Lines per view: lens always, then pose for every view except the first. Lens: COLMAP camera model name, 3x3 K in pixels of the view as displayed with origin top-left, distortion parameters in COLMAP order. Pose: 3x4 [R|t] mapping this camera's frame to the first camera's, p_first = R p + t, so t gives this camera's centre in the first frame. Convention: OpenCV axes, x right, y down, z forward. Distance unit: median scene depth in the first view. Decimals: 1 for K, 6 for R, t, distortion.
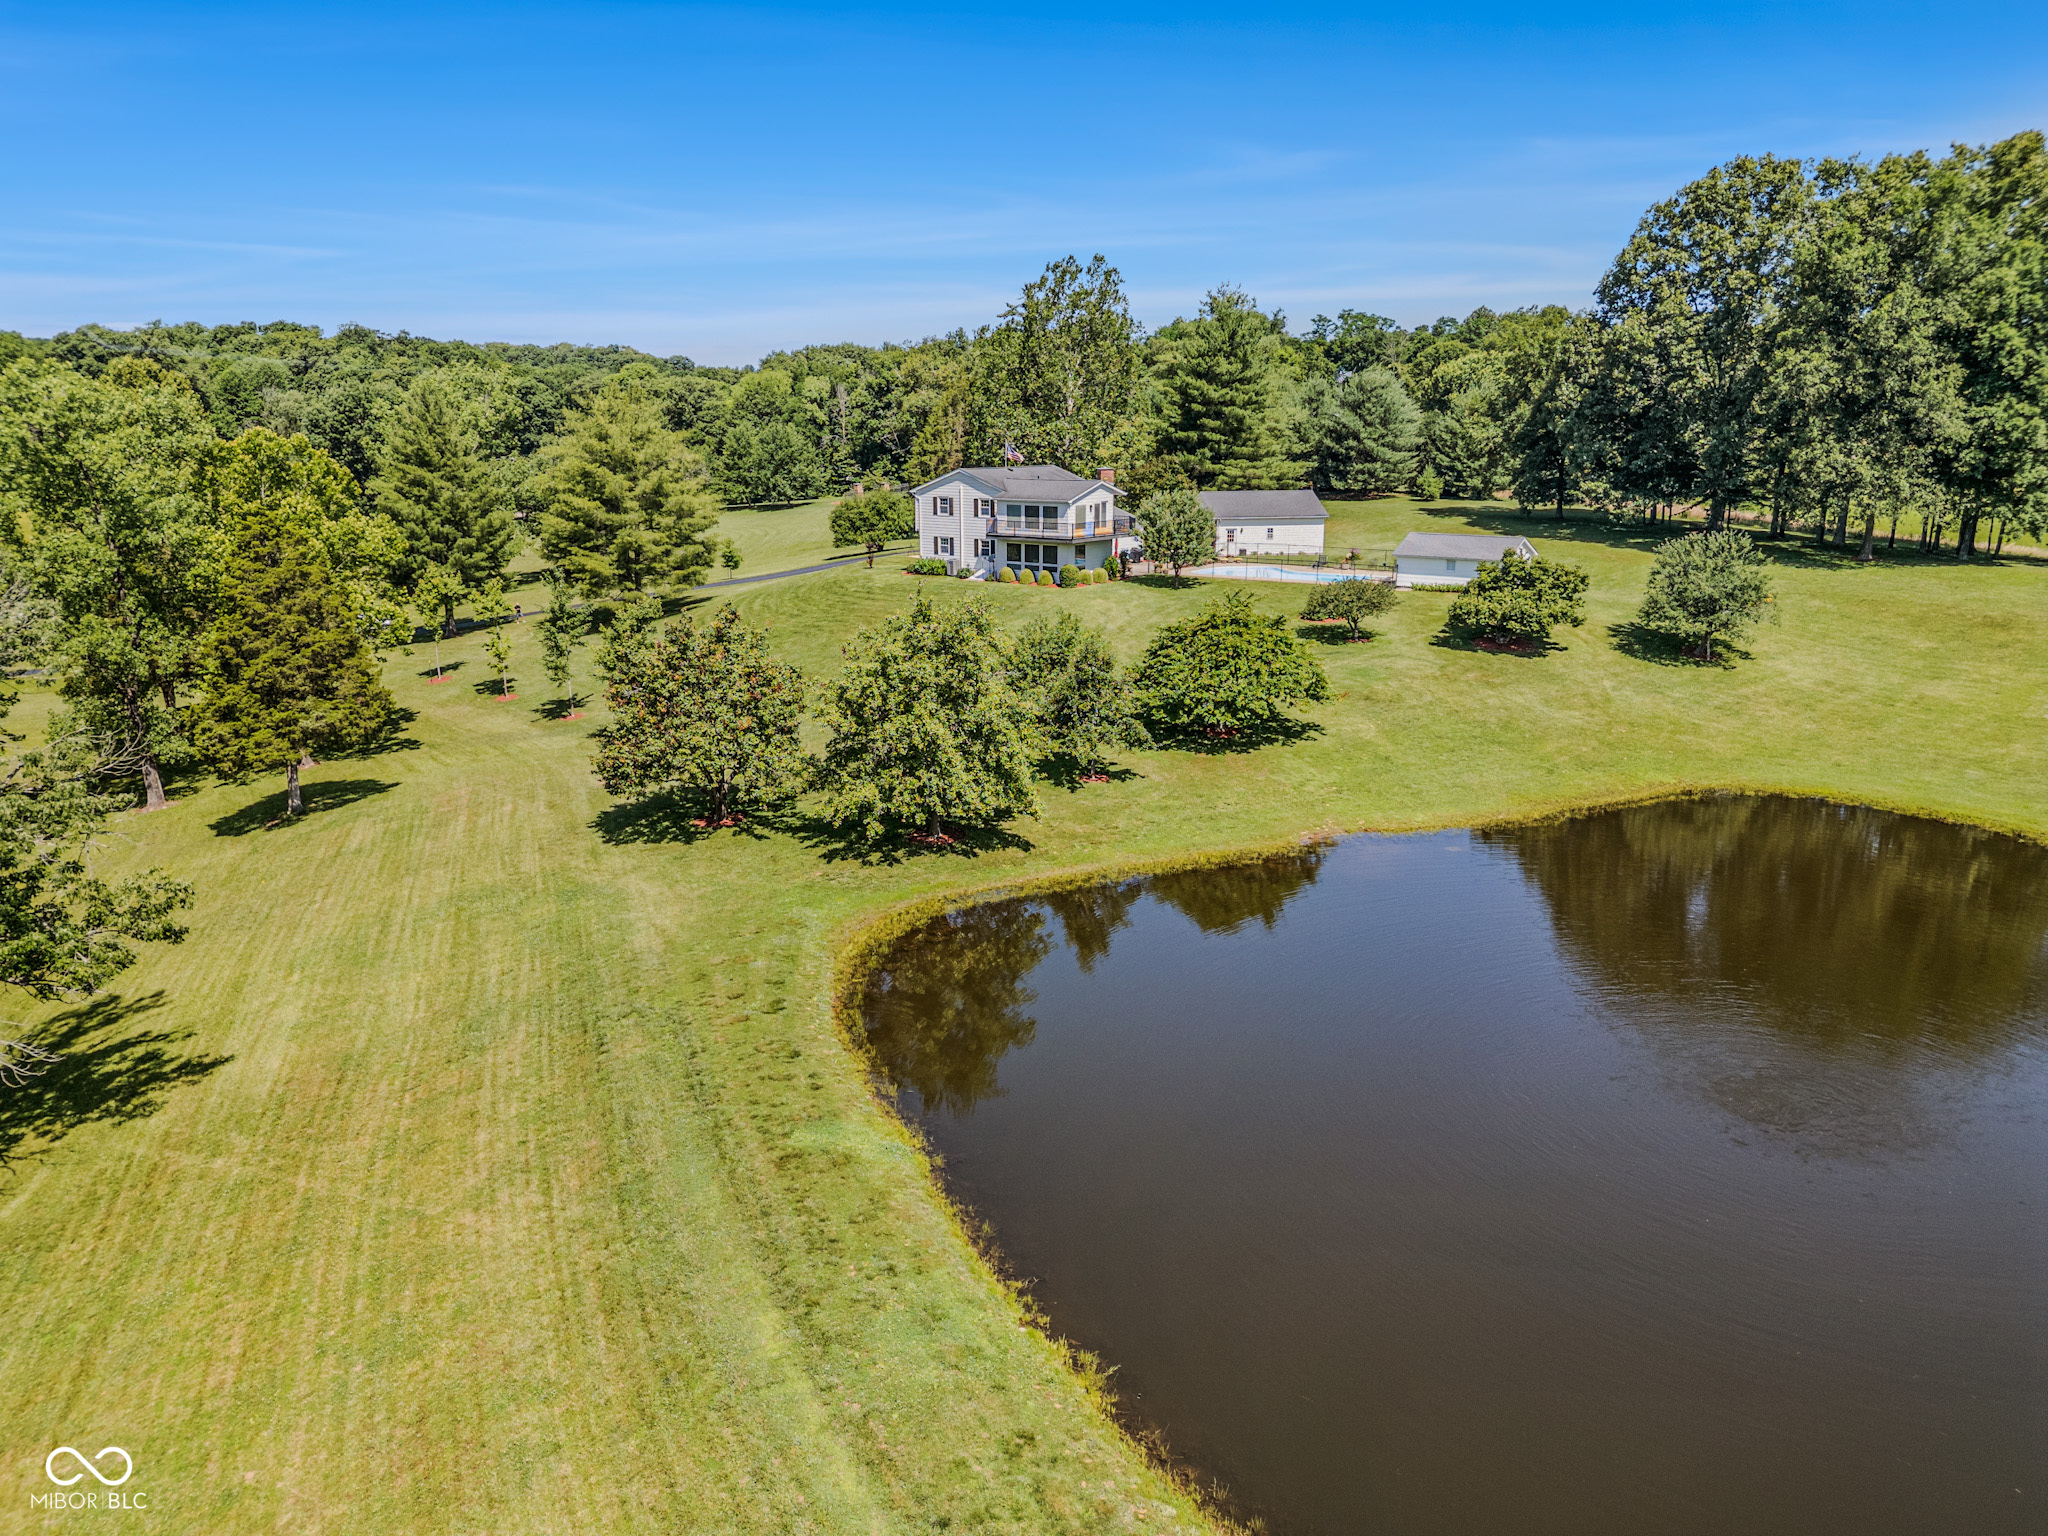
lens RADIAL K [[1435.6, 0, 1032.7], [0, 1435.6, 756.6], [0, 0, 1]] dist [0.147563, -0.271846]
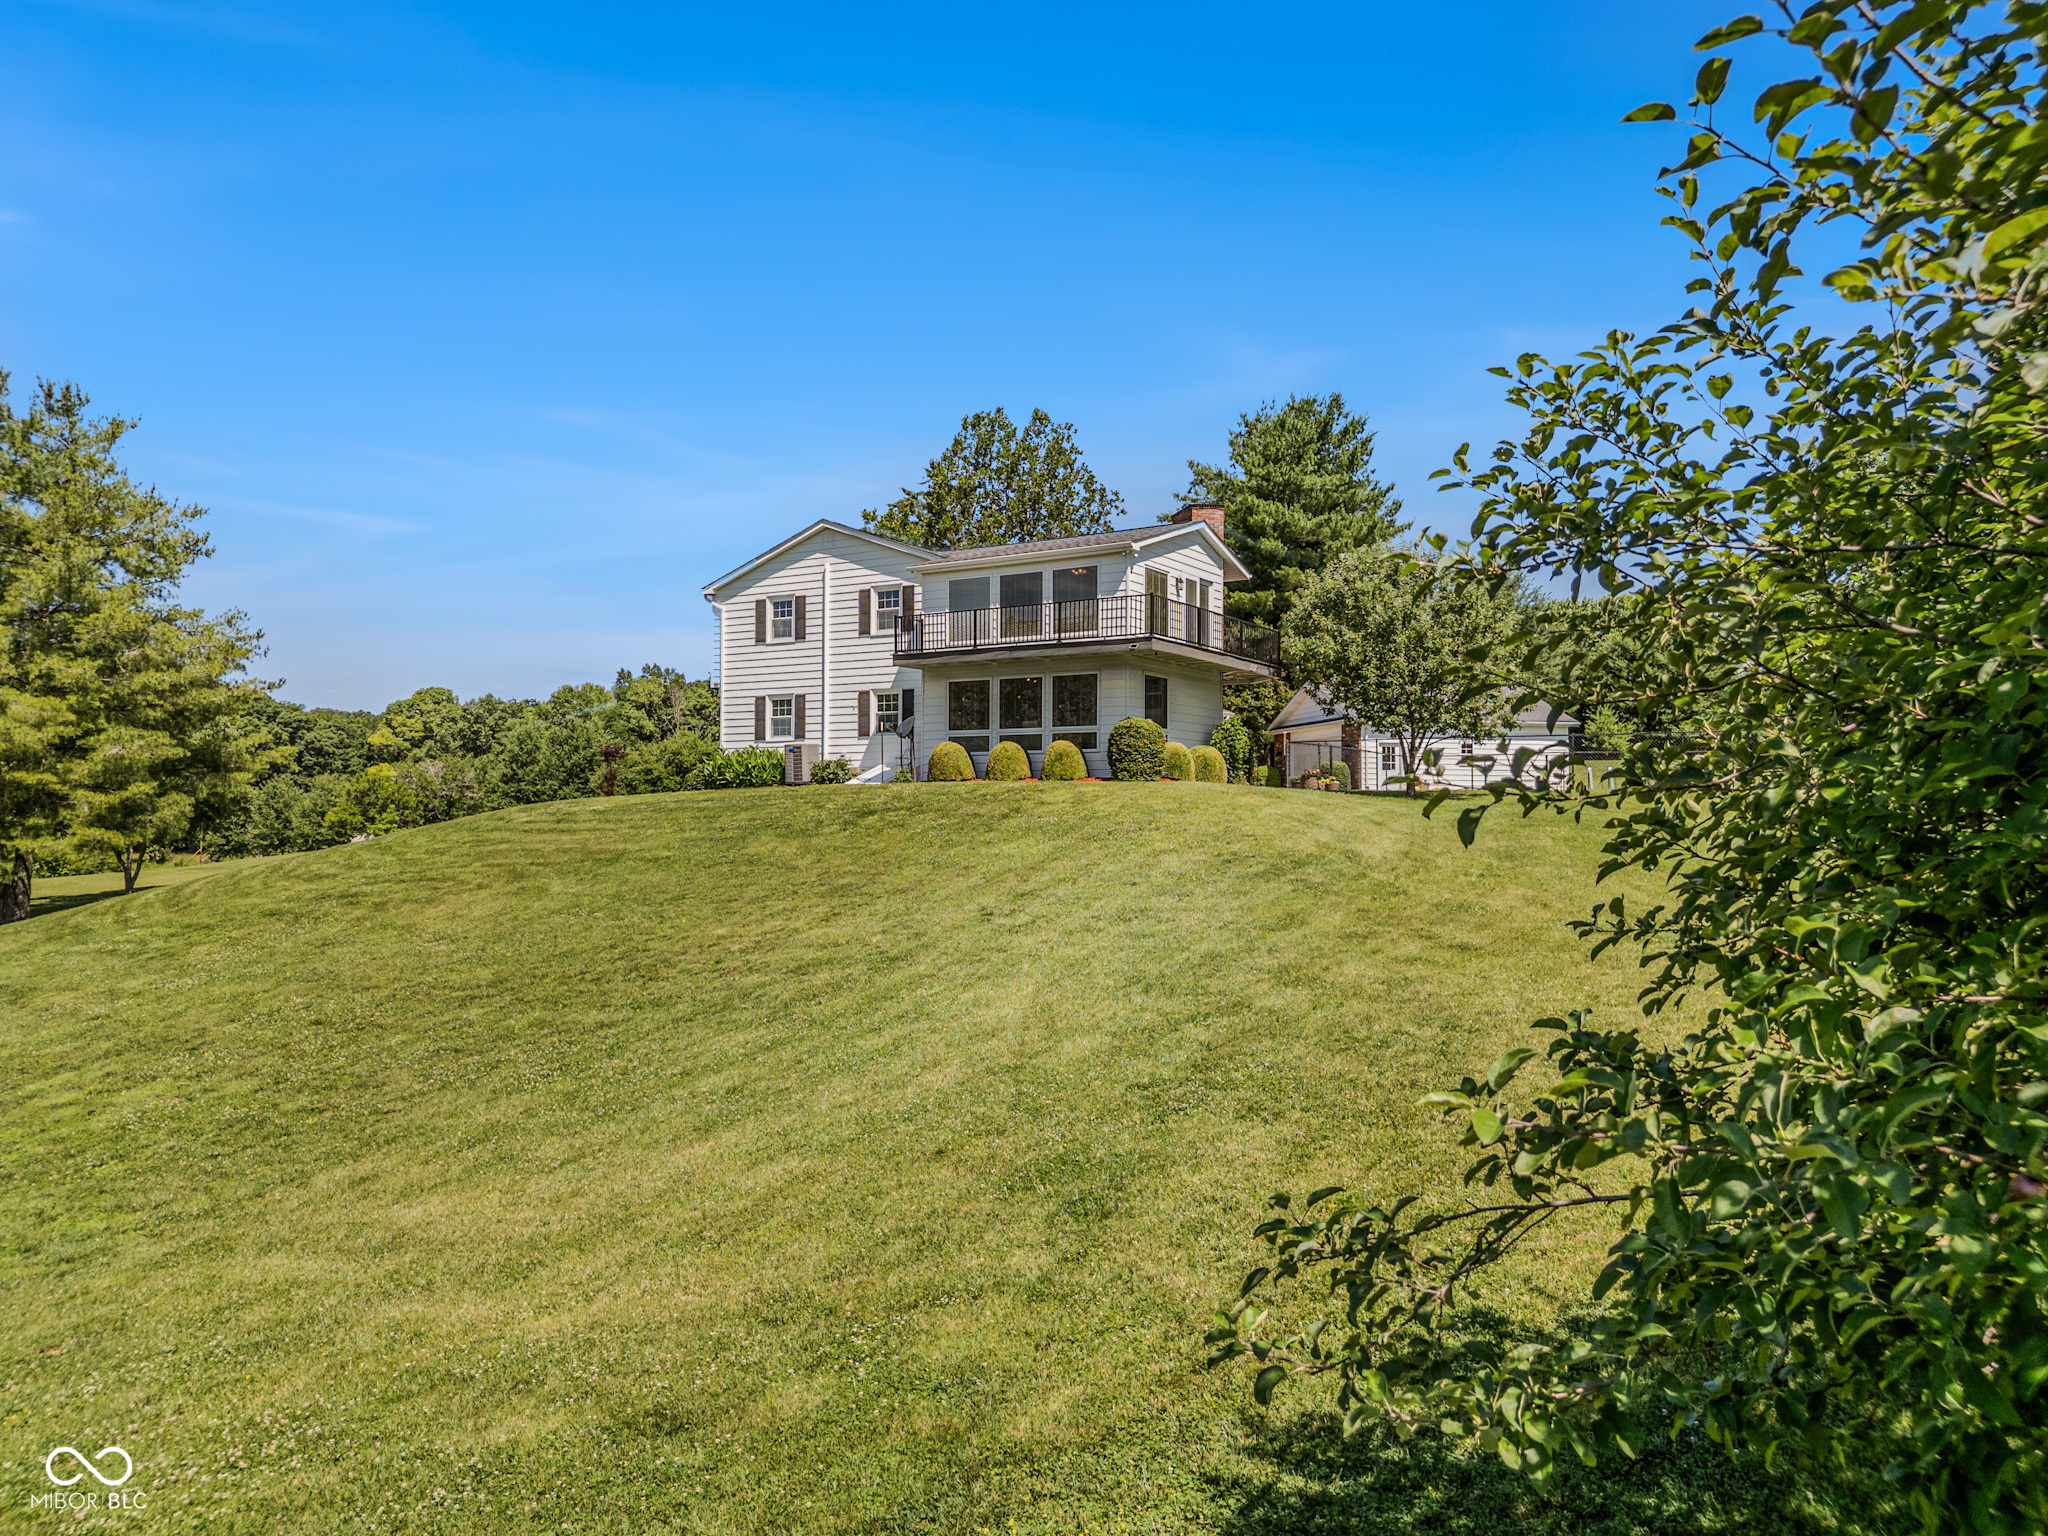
lens RADIAL K [[1432.6, 0, 1030.8], [0, 1432.6, 768.4], [0, 0, 1]] dist [0.087801, -0.125792]
pose [[0.995830, 0.004276, 0.091124, -0.029219], [0.019156, 0.966829, -0.254706, -0.031628], [-0.089190, 0.255390, 0.962715, 0.620827]]
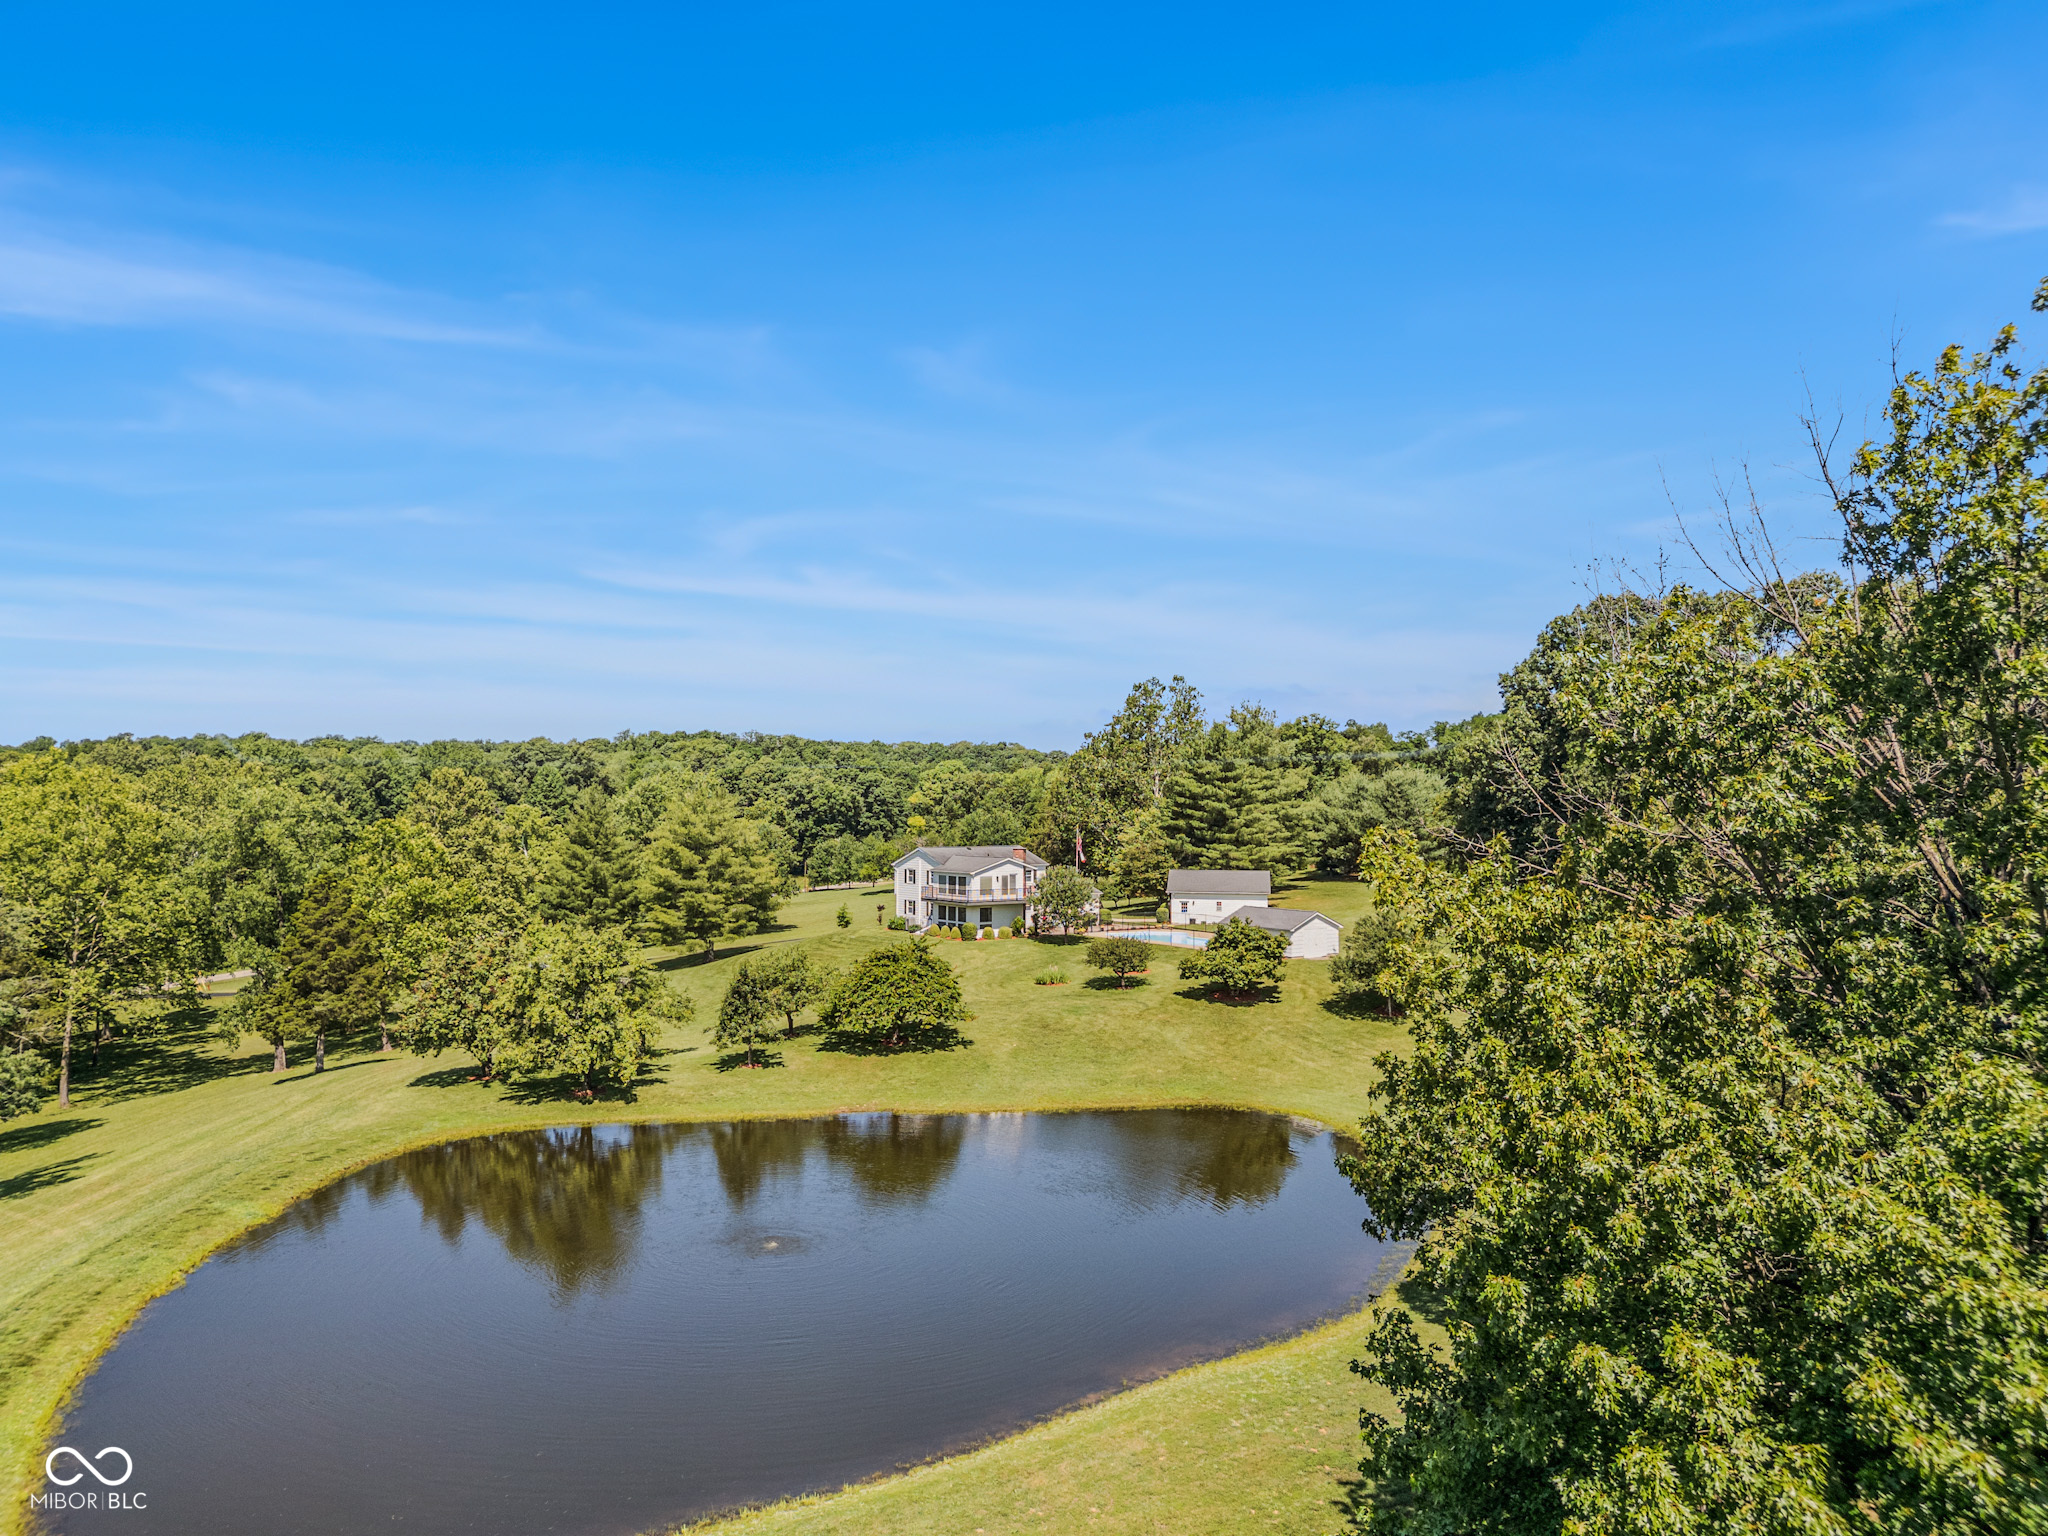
lens RADIAL K [[1435.6, 0, 1032.7], [0, 1435.6, 756.6], [0, 0, 1]] dist [0.147563, -0.271846]
pose [[0.957841, -0.006840, -0.287218, 0.405507], [-0.067682, 0.966207, -0.248723, 0.032694], [0.279213, 0.257676, 0.925010, -0.170426]]
